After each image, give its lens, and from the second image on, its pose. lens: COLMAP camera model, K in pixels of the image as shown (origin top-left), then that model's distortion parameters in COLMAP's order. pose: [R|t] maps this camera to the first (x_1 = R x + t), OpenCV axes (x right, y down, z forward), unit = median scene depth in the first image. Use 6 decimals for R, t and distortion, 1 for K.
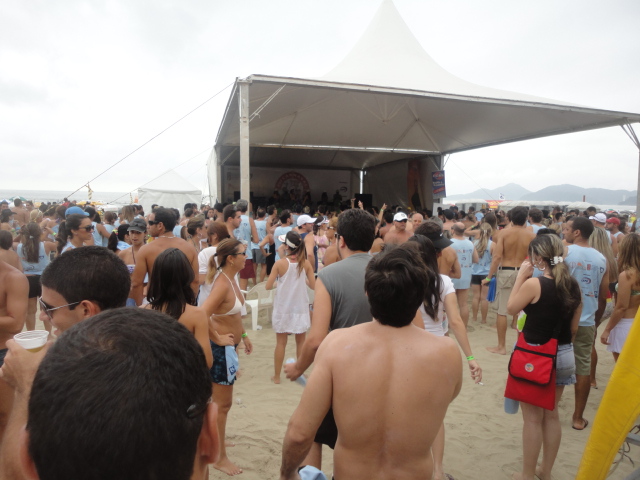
lens RADIAL K [[475.9, 0, 322.4], [0, 475.9, 243.0], [0, 0, 1]] dist [0.006993, 0.002681]
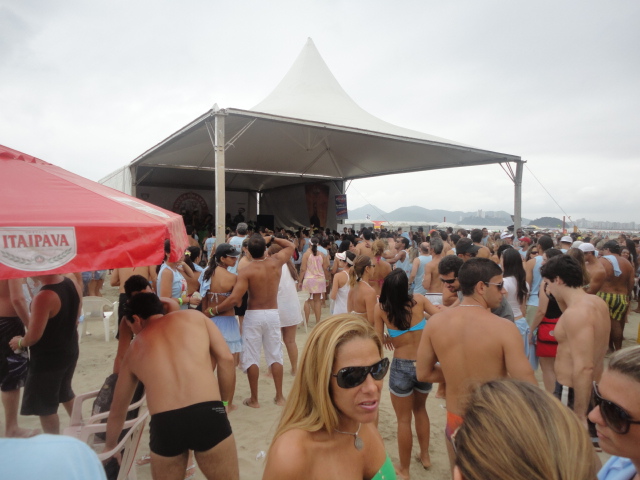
lens RADIAL K [[475.9, 0, 322.4], [0, 475.9, 238.0], [0, 0, 1]] dist [0.006993, 0.002681]
pose [[0.960133, -0.008271, 0.279421, -0.107013], [0.022572, 0.998592, -0.048003, -0.000152], [-0.278630, 0.052396, 0.958968, -0.037420]]
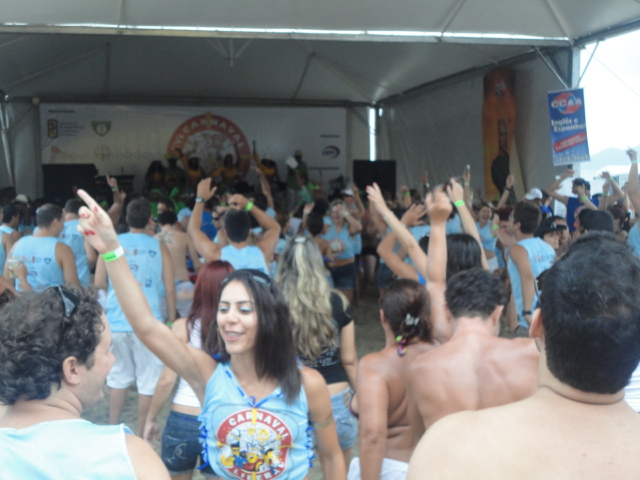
lens RADIAL K [[839.5, 0, 319.5], [0, 839.5, 242.3], [0, 0, 1]] dist [0.006664, 0.000000]
pose [[0.999476, -0.031345, -0.008071, 0.053763], [0.031232, 0.999417, -0.013779, -0.030610], [0.008498, 0.013520, 0.999872, 0.349913]]
